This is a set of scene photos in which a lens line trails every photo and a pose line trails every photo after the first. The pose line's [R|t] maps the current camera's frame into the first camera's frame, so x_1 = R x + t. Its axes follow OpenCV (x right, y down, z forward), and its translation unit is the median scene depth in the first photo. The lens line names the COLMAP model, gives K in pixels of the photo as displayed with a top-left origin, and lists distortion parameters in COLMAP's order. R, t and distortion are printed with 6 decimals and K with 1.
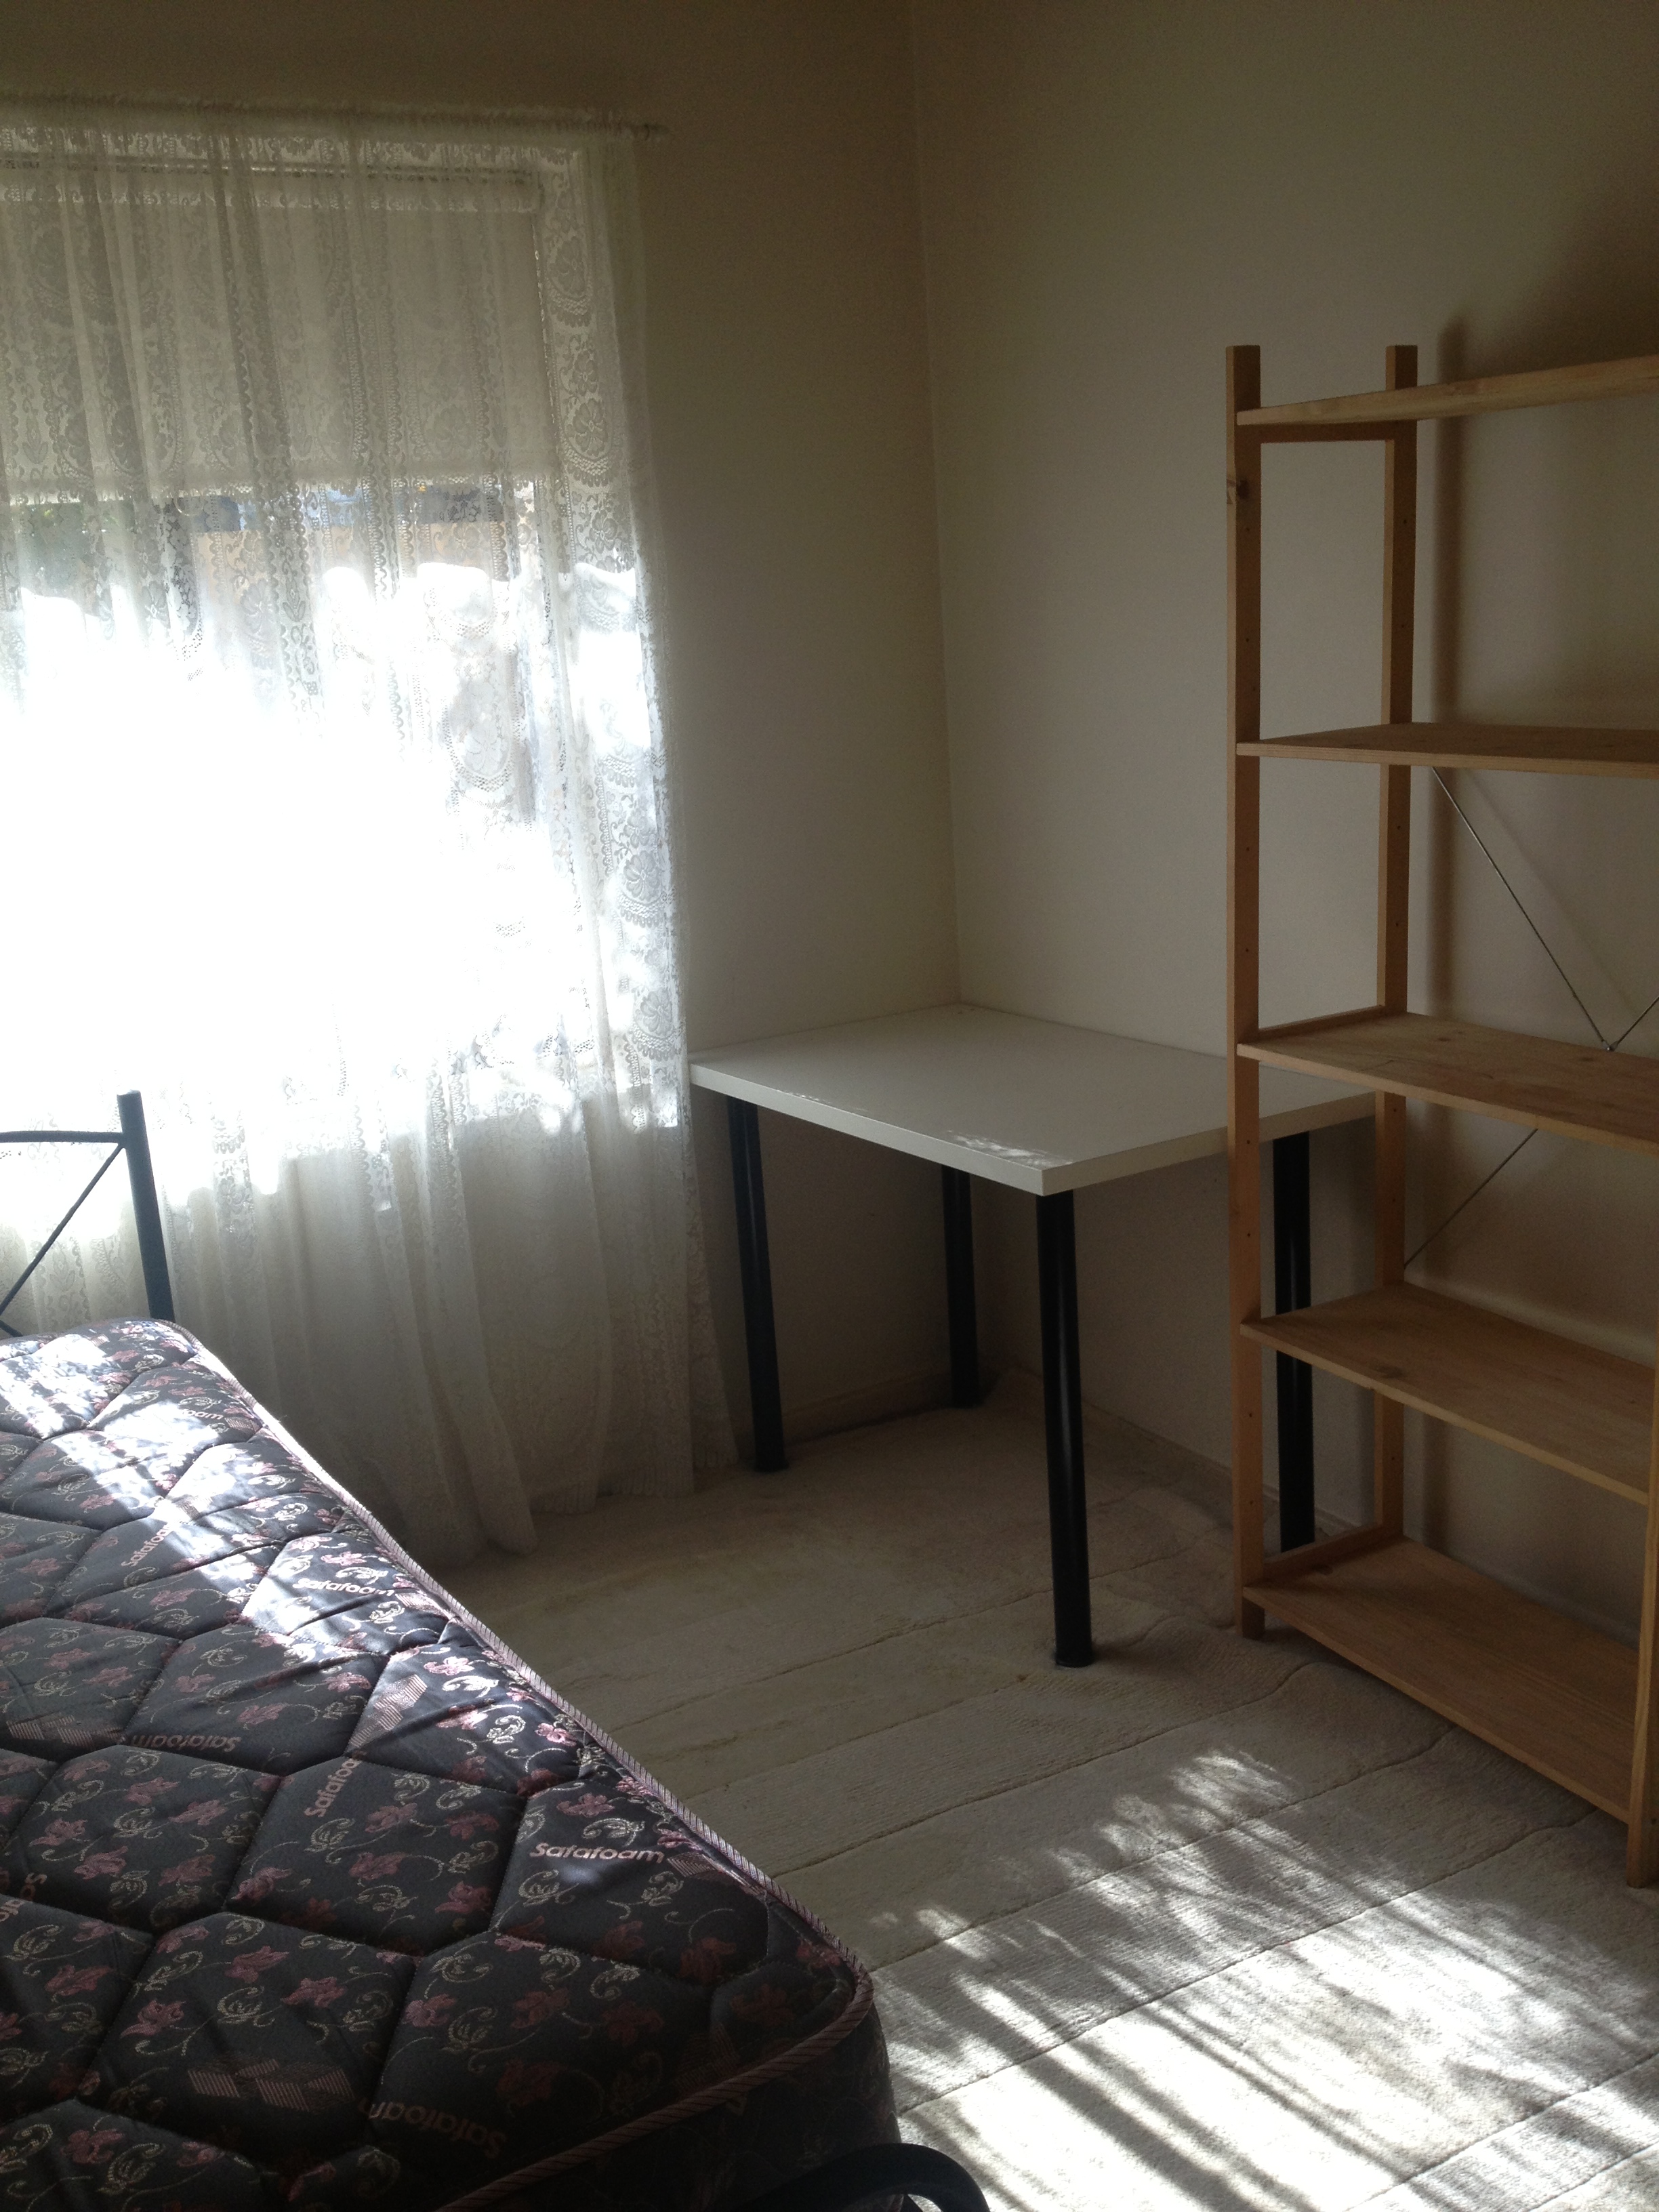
lens RADIAL K [[2190.4, 0, 829.5], [0, 2190.4, 1106.0], [0, 0, 1]] dist [0.066981, -0.014594]
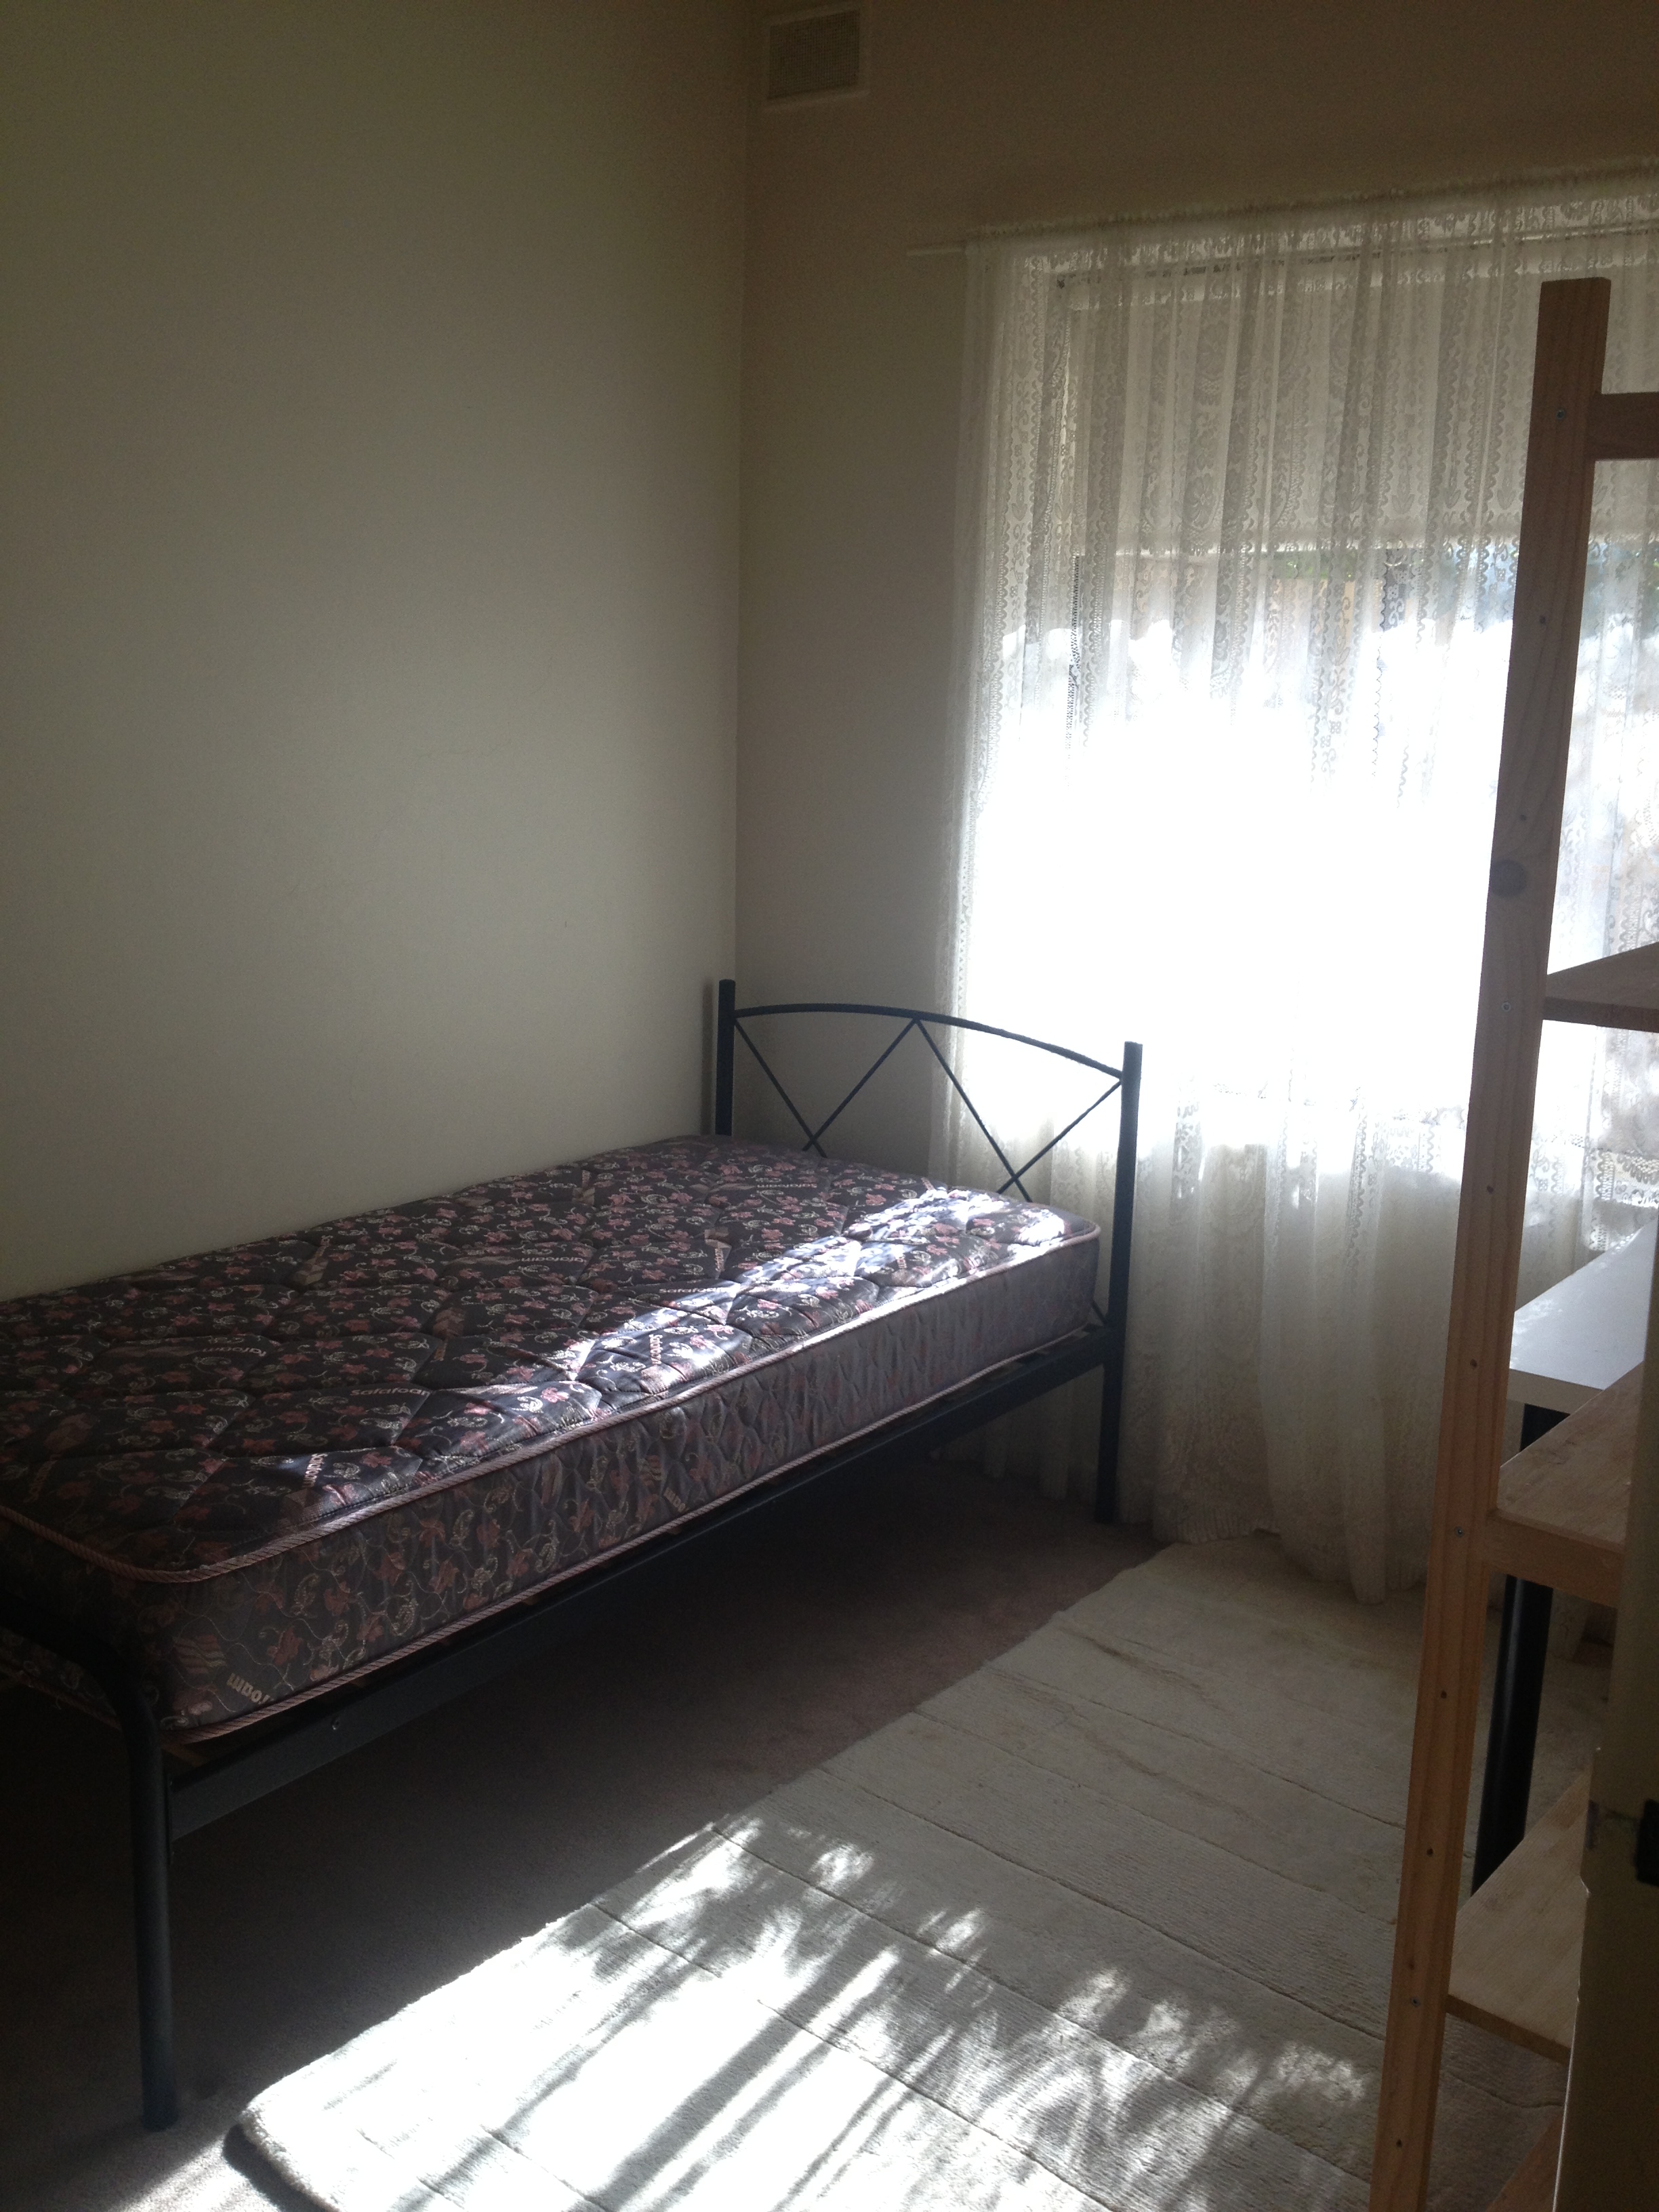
lens RADIAL K [[2183.7, 0, 829.5], [0, 2183.7, 1106.0], [0, 0, 1]] dist [0.163471, -0.186570]
pose [[0.369672, 0.272443, -0.888323, 0.789930], [-0.285278, 0.943150, 0.170541, -0.147056], [0.884285, 0.190374, 0.426378, 0.401753]]
